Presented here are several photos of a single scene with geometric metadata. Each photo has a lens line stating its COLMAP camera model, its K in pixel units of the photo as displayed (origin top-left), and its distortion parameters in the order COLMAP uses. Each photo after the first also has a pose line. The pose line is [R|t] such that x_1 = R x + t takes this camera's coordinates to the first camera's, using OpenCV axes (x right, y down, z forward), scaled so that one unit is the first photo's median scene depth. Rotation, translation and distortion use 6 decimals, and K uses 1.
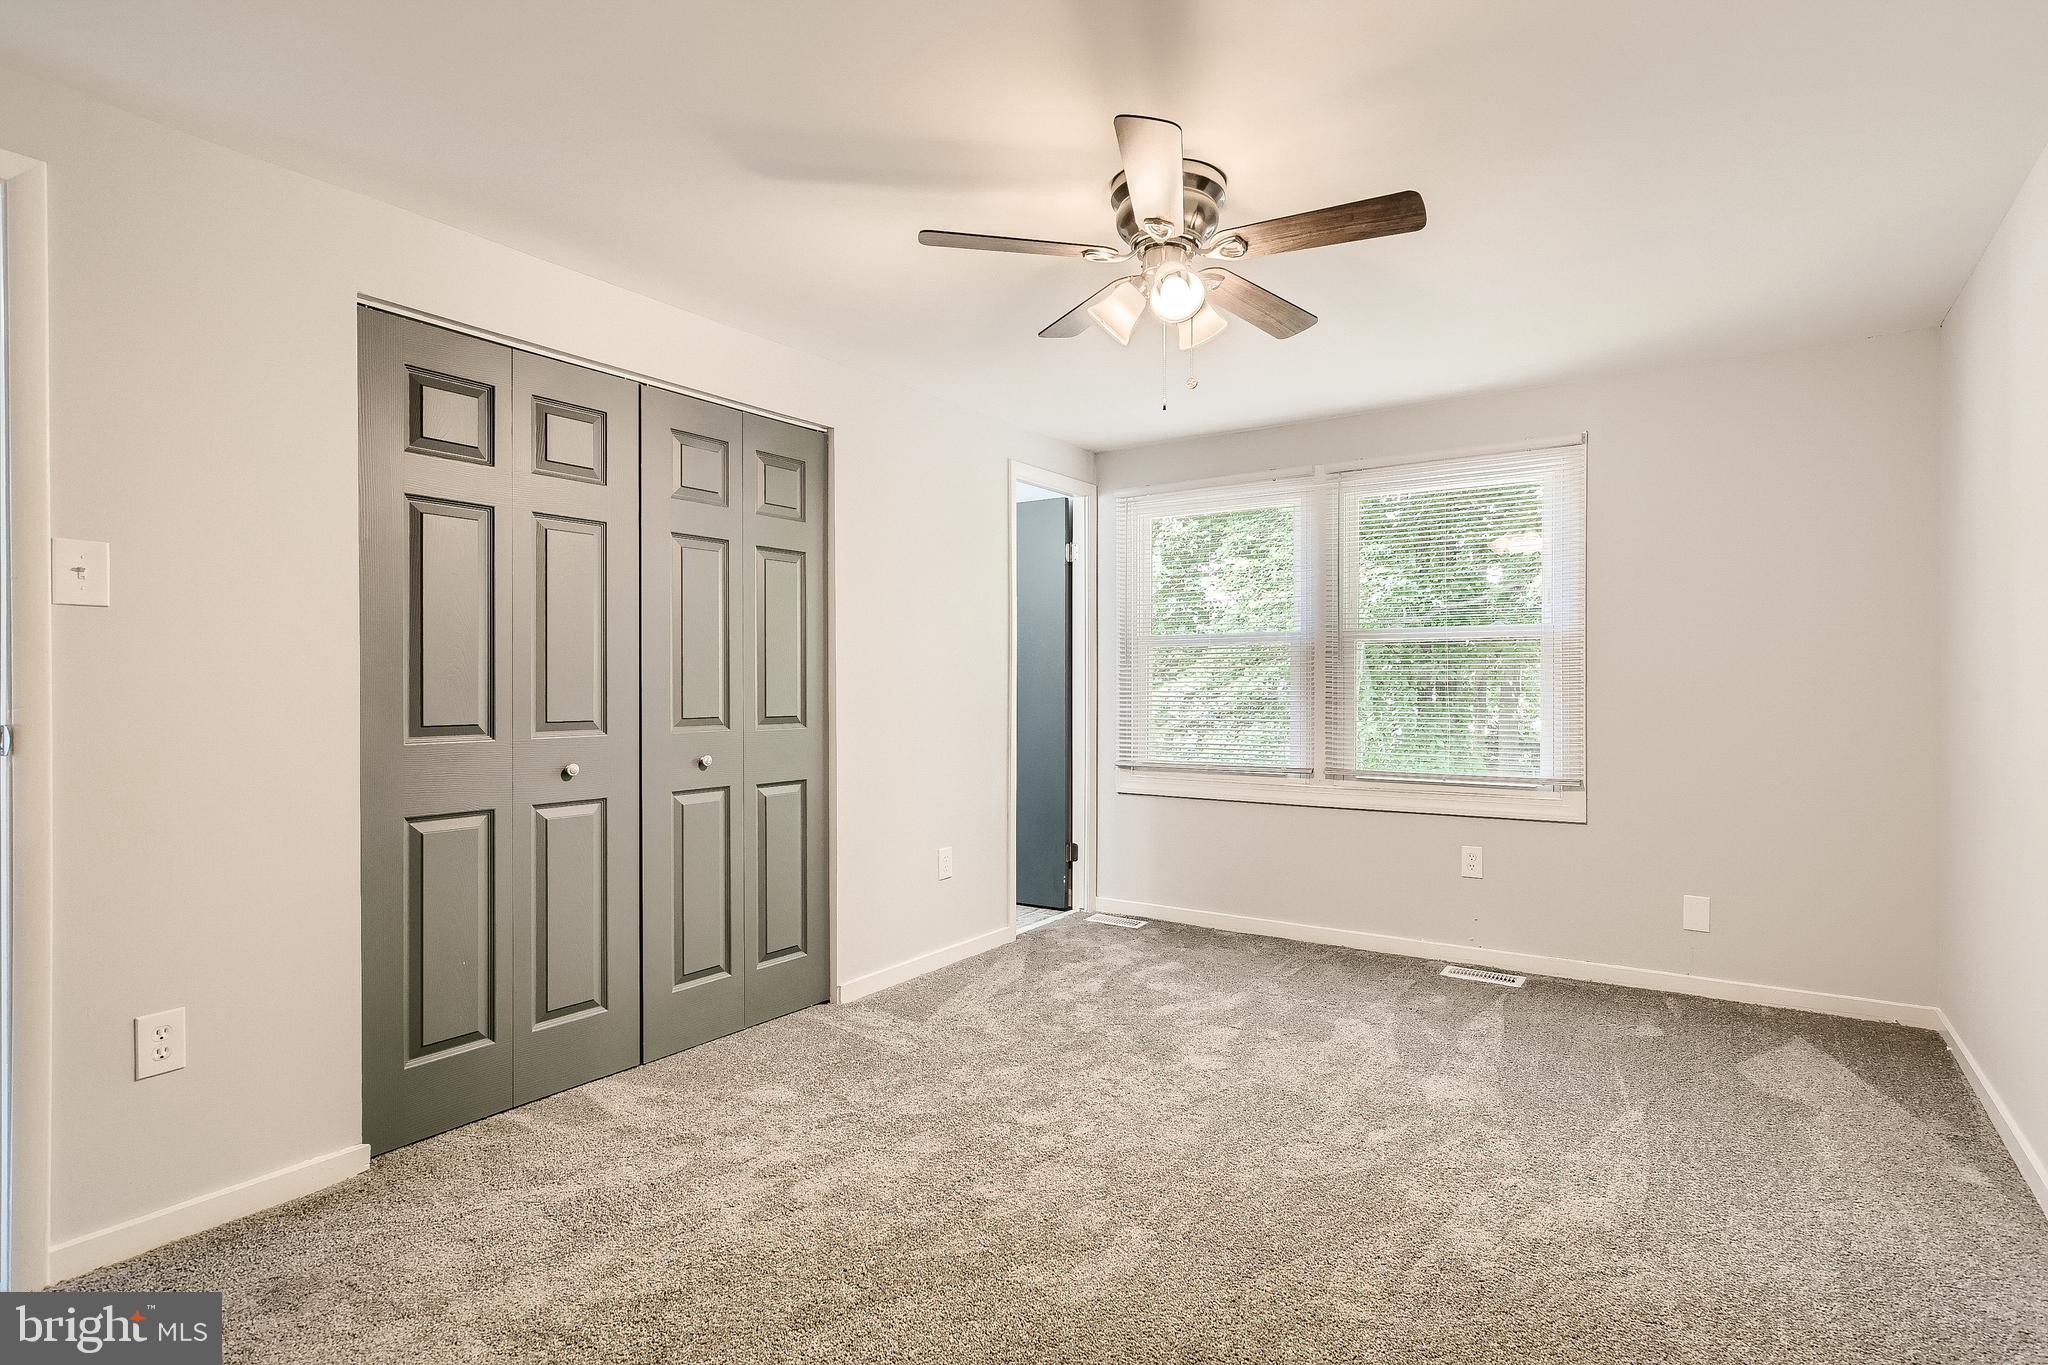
lens RADIAL K [[1040.5, 0, 1045.6], [0, 1040.5, 682.2], [0, 0, 1]] dist [0.002061, 0.001496]
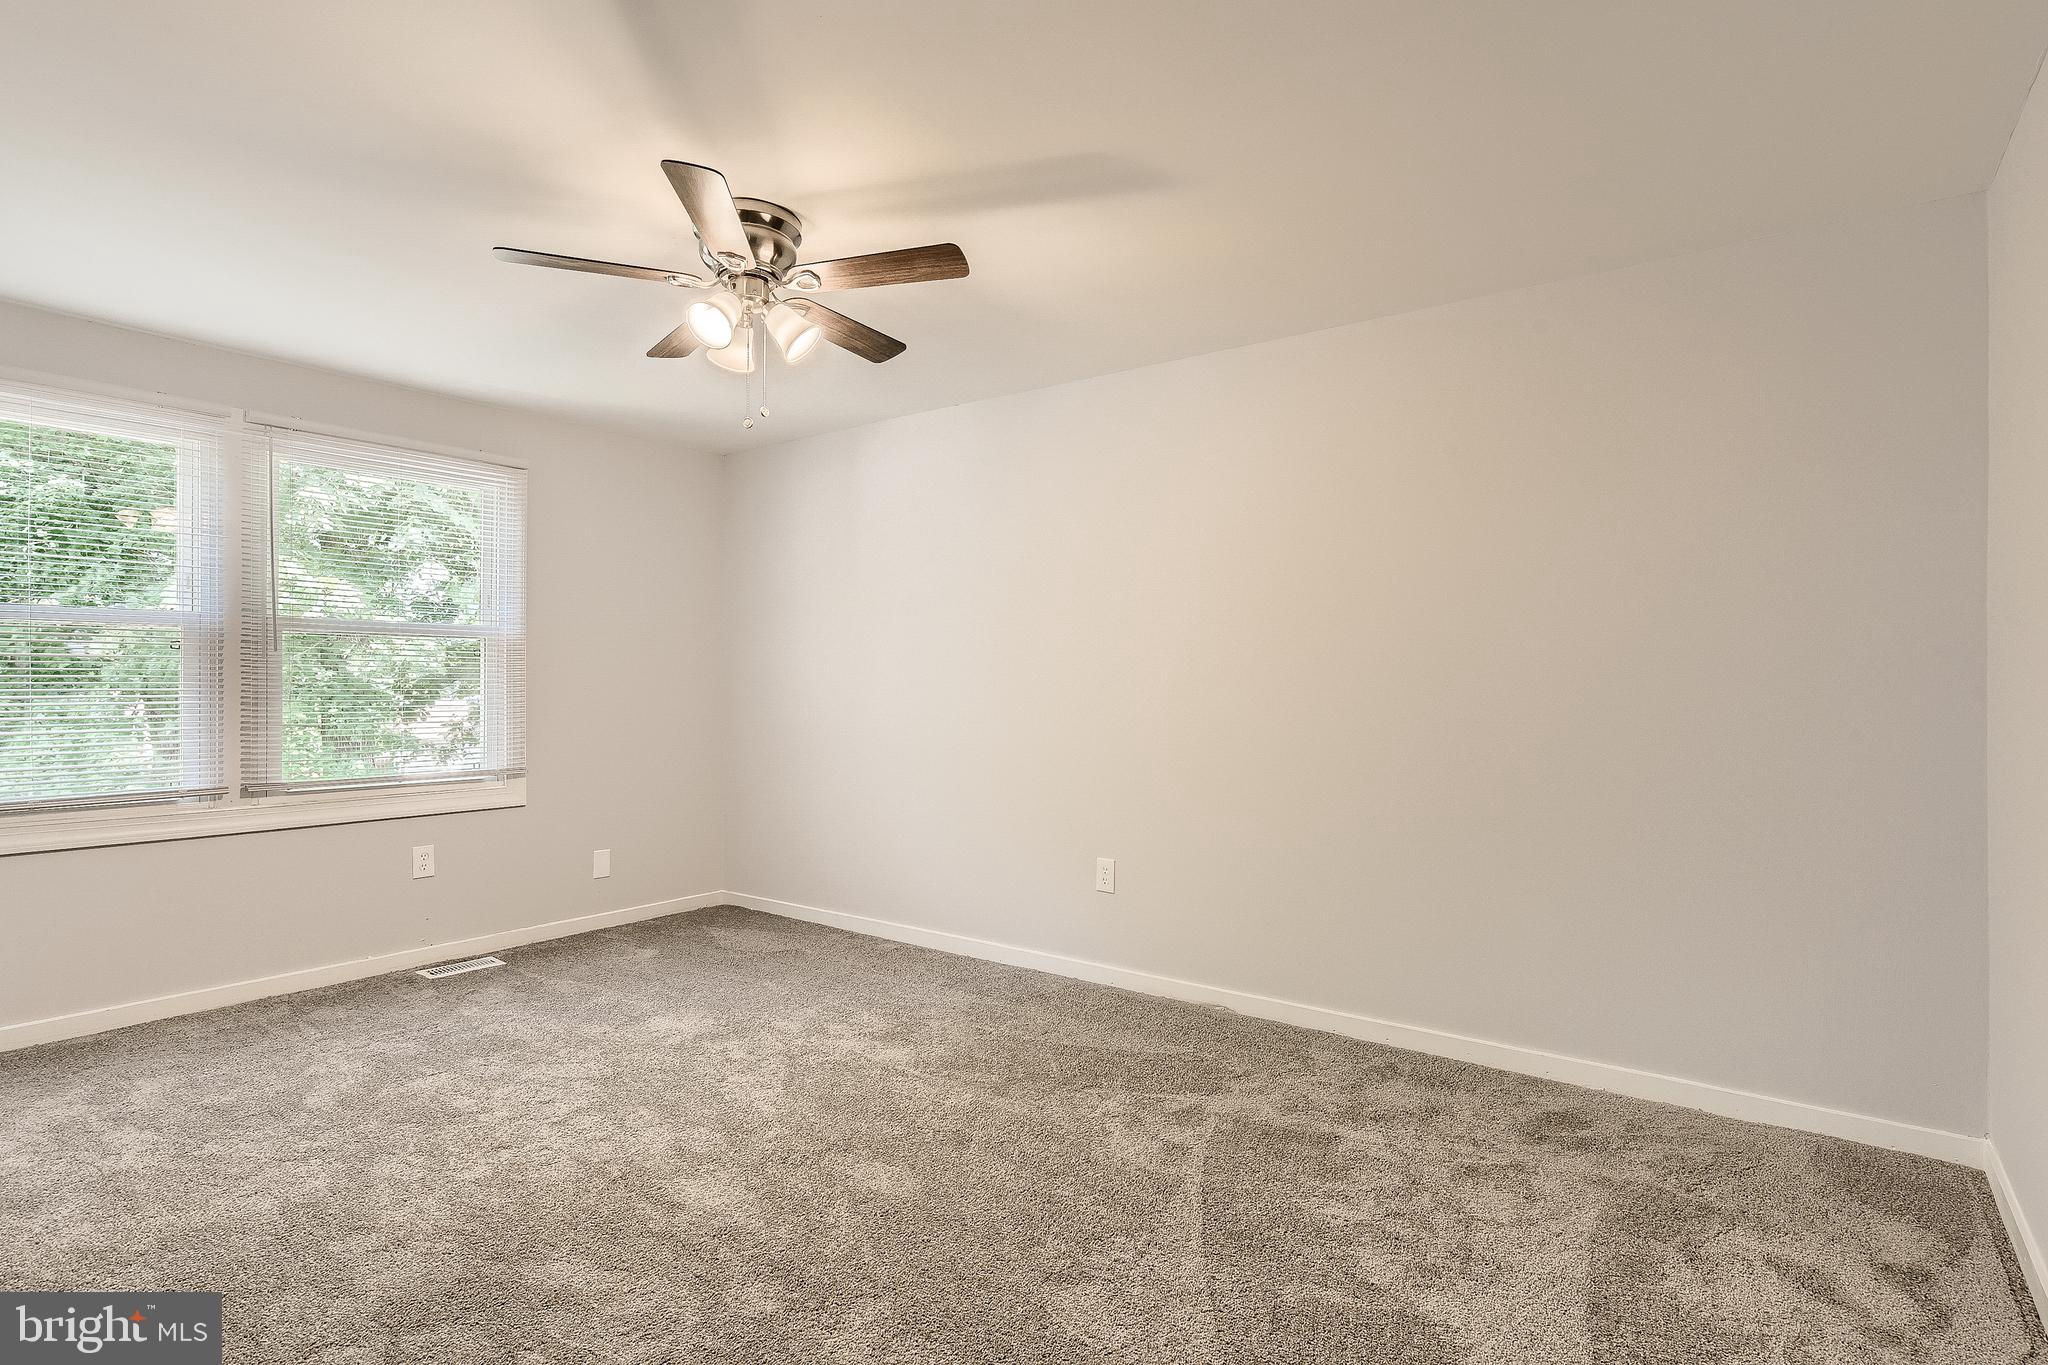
lens RADIAL K [[1040.5, 0, 1031.4], [0, 1040.5, 681.8], [0, 0, 1]] dist [0.002061, 0.001496]
pose [[0.047535, 0.003868, 0.998862, -0.570813], [-0.003495, 0.999987, -0.003706, 0.003699], [-0.998863, -0.003315, 0.047548, 0.389765]]
